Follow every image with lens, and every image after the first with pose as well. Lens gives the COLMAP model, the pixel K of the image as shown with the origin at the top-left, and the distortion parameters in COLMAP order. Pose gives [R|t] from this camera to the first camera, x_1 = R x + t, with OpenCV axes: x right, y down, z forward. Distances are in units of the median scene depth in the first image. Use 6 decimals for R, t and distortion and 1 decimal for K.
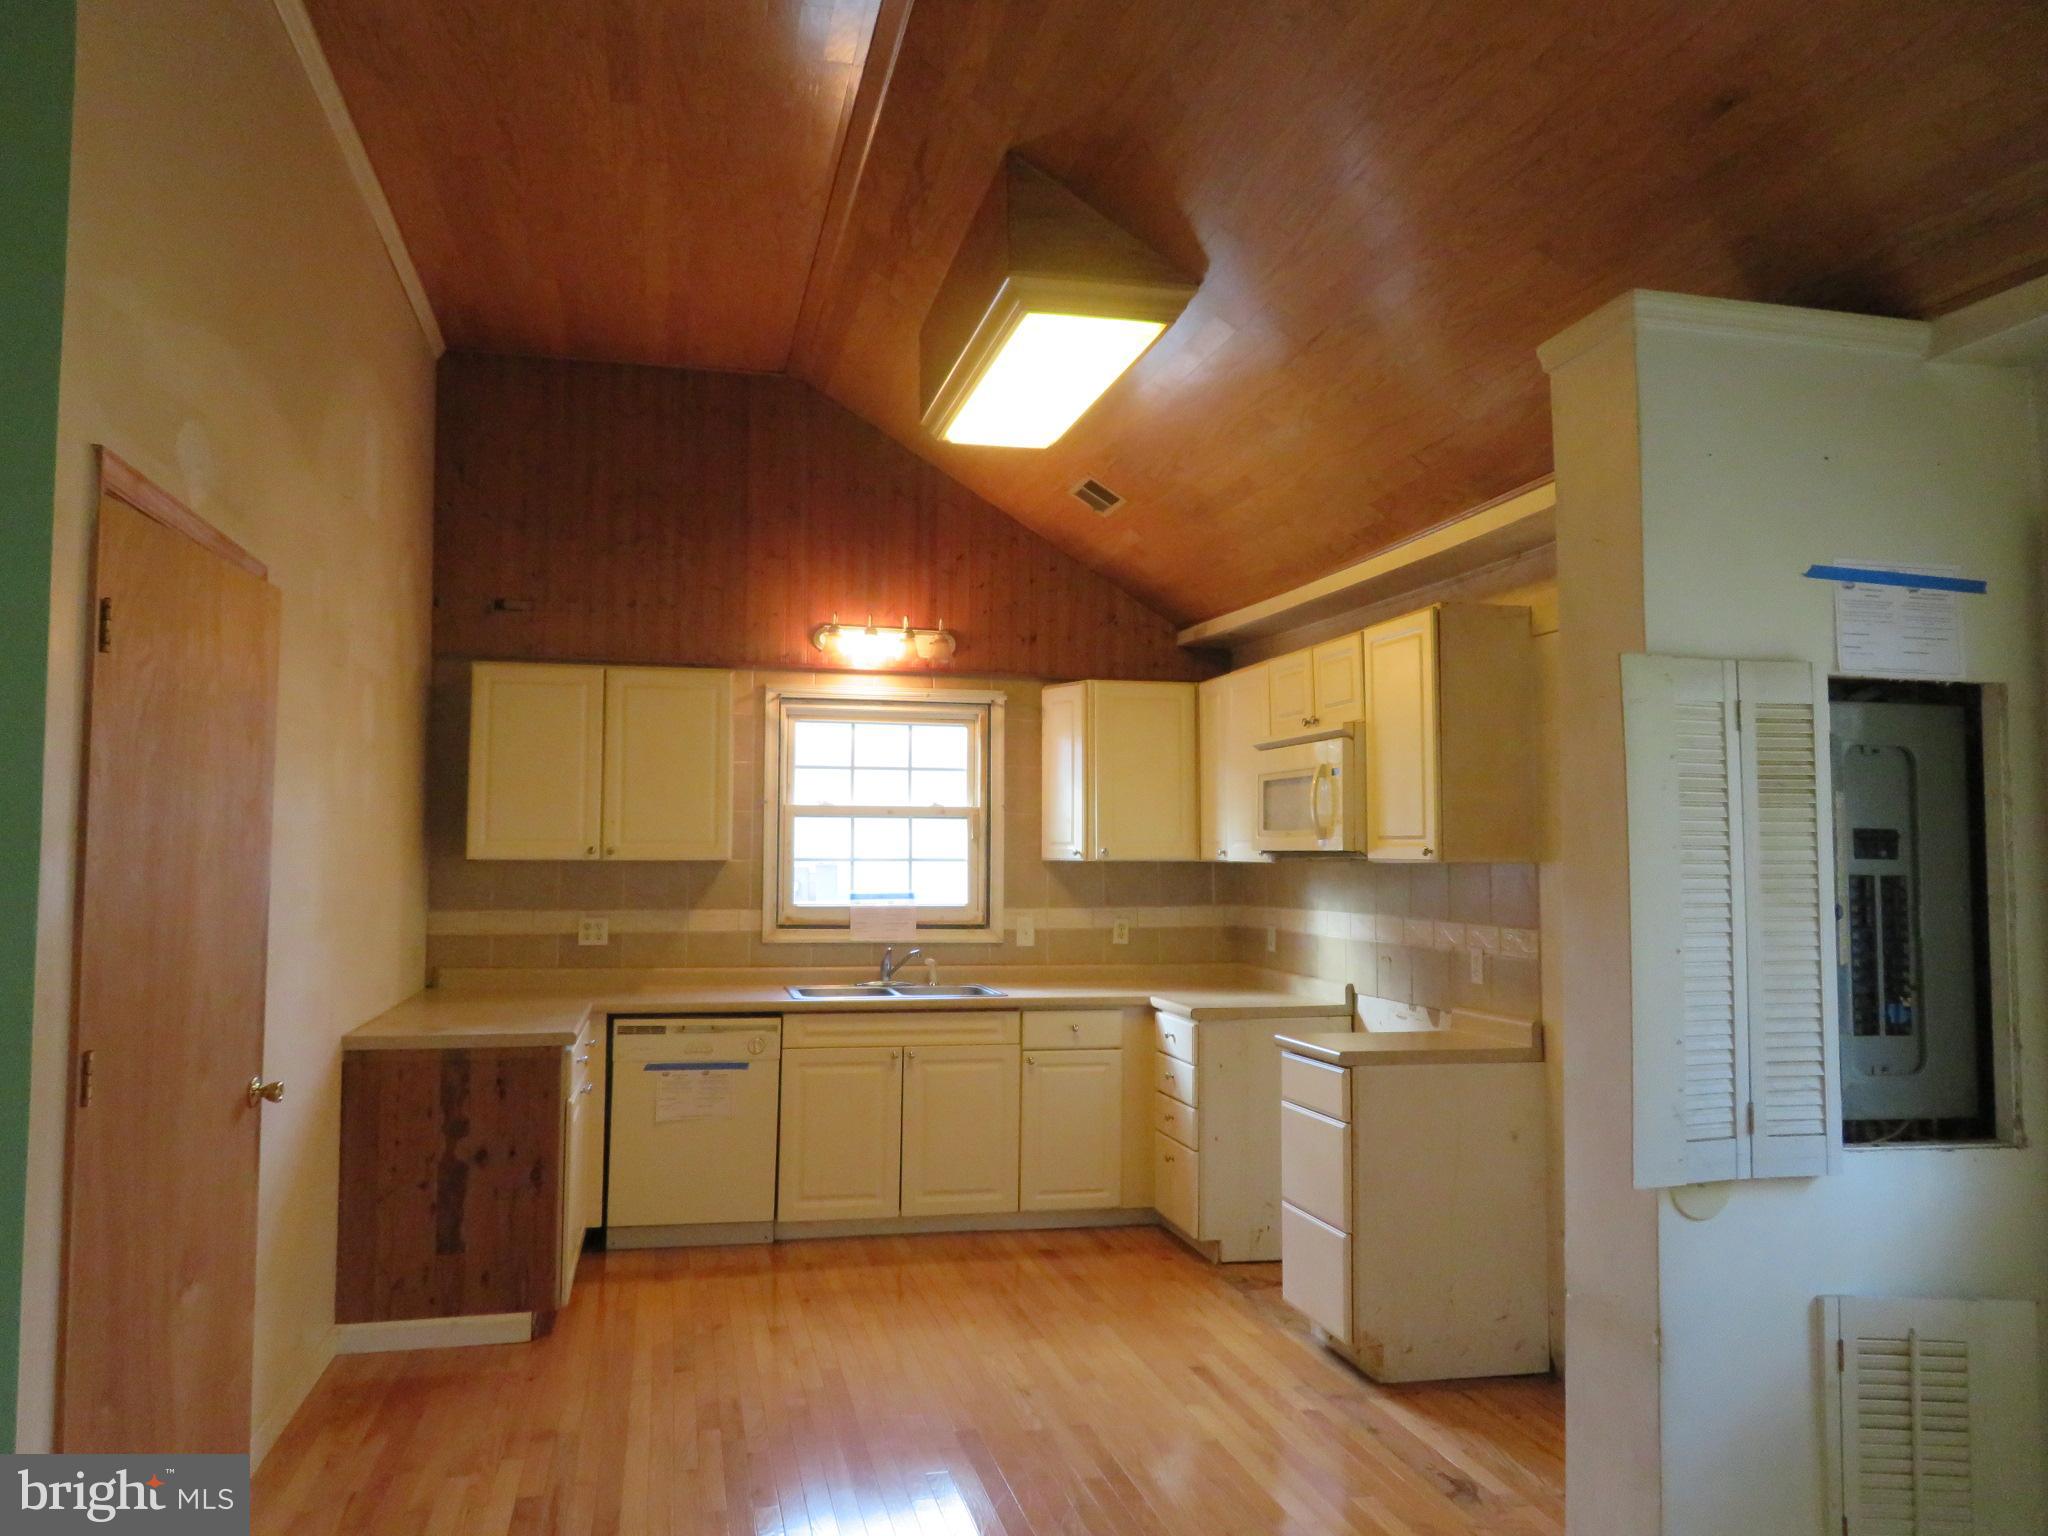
lens RADIAL K [[1493.0, 0, 1027.2], [0, 1493.0, 753.1], [0, 0, 1]] dist [0.005498, 0.003014]
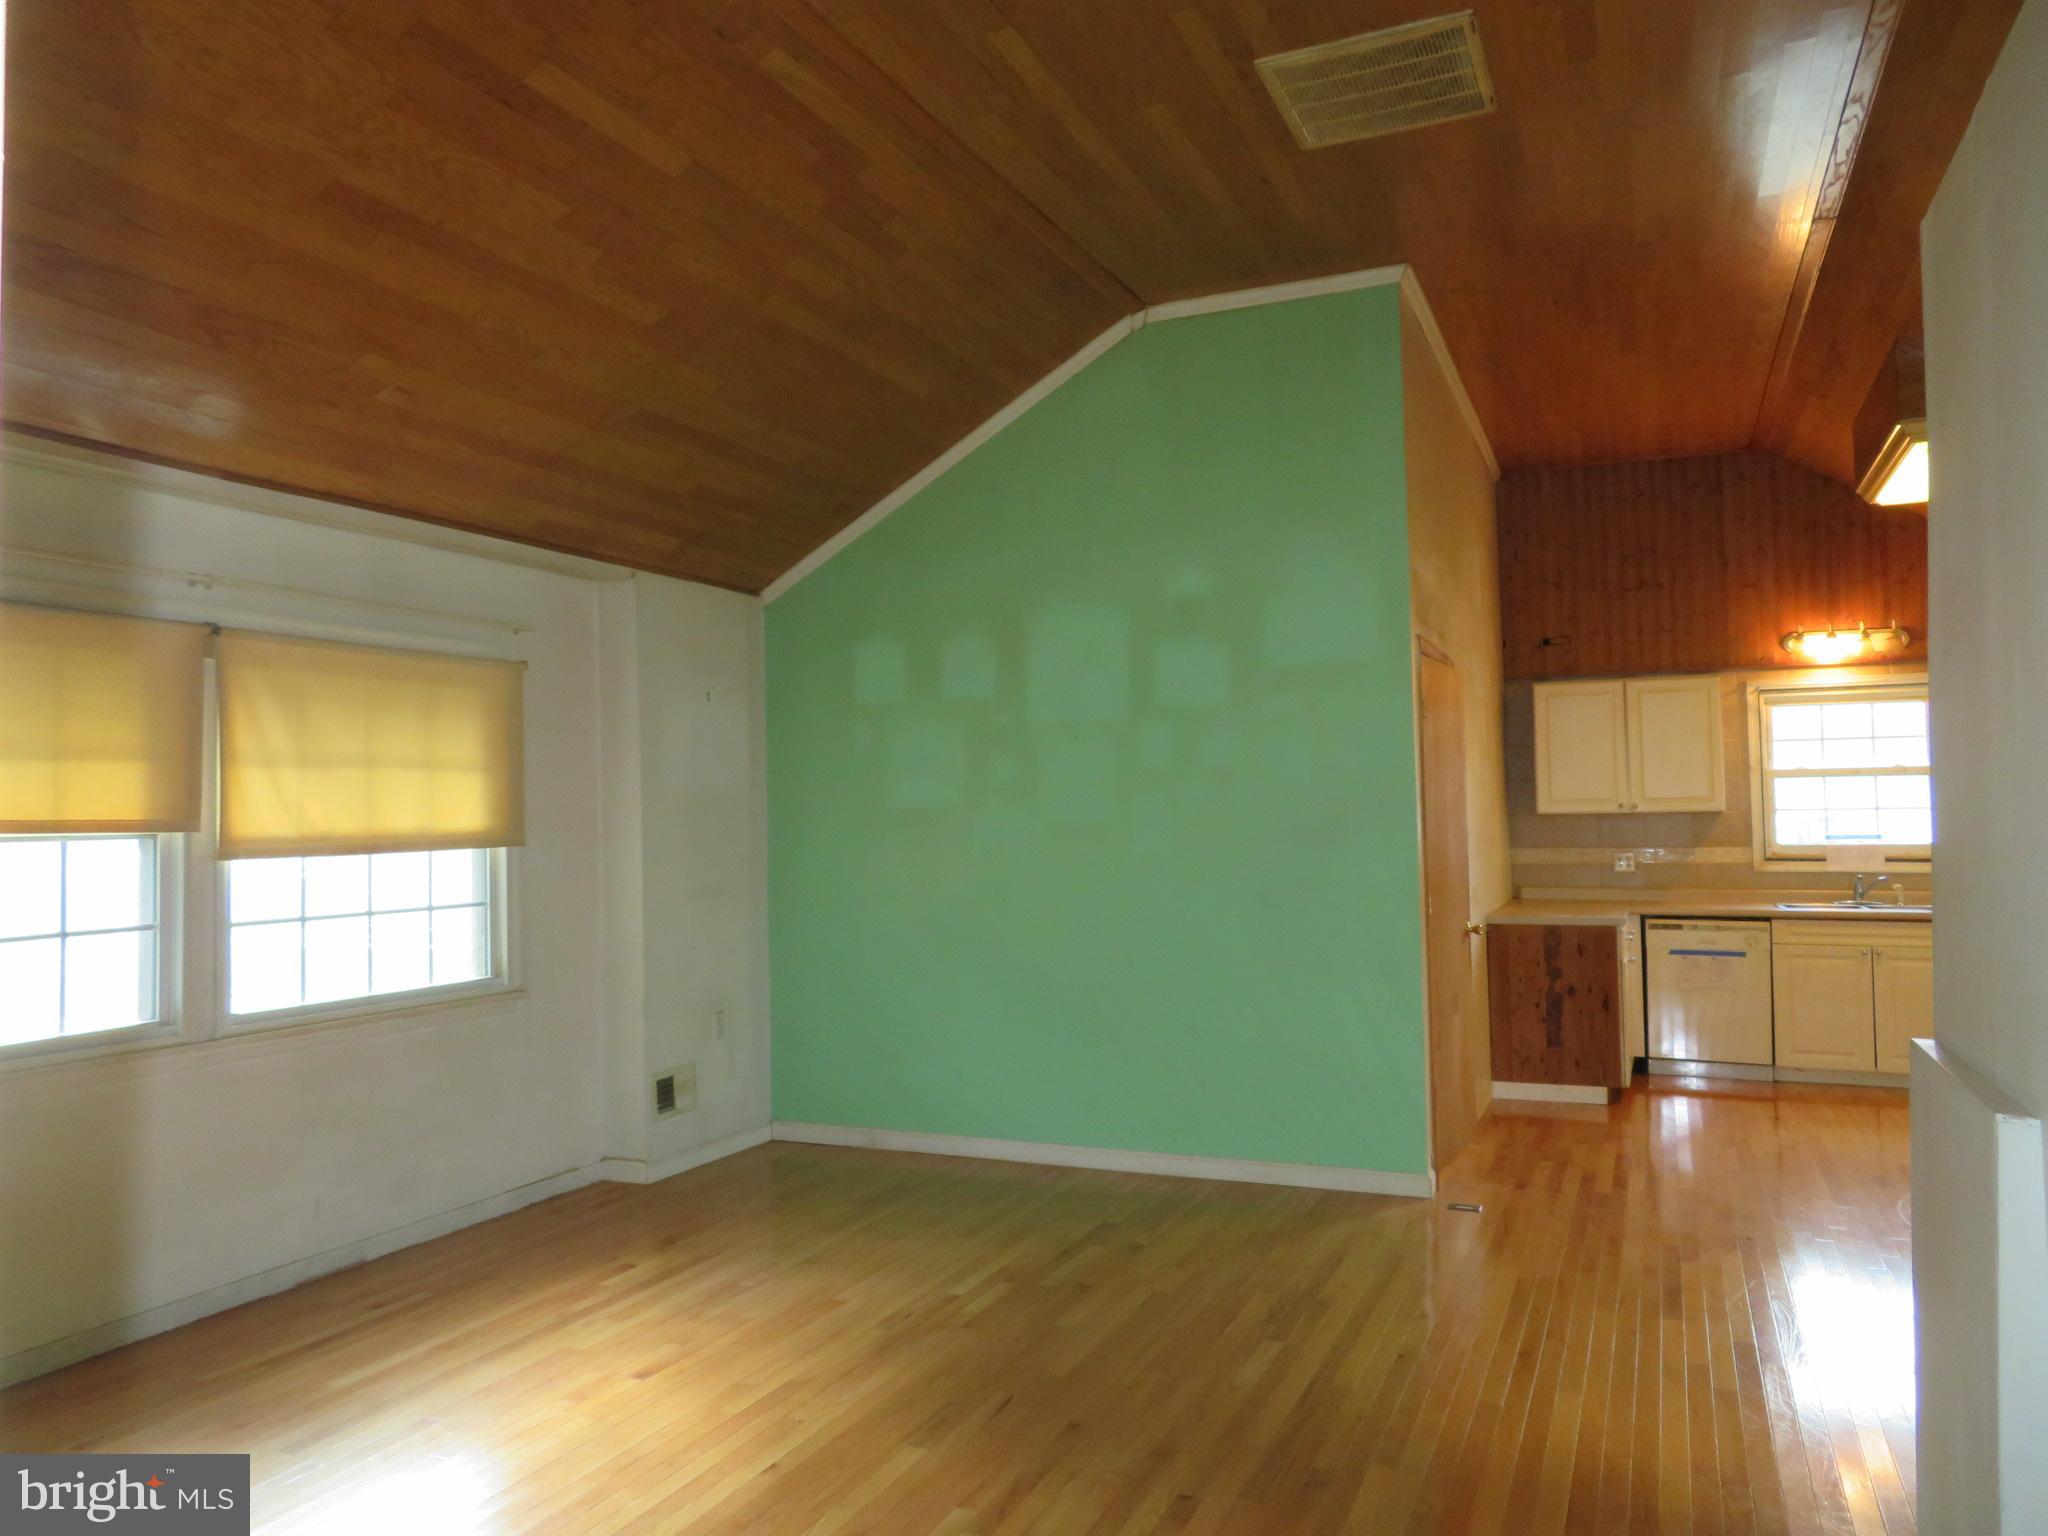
lens RADIAL K [[1493.0, 0, 1027.2], [0, 1493.0, 753.1], [0, 0, 1]] dist [0.005498, 0.003014]
pose [[0.804752, -0.042245, -0.592106, 0.105905], [0.057802, 0.998301, 0.007335, -0.030058], [0.590791, -0.040128, 0.805826, -0.506932]]
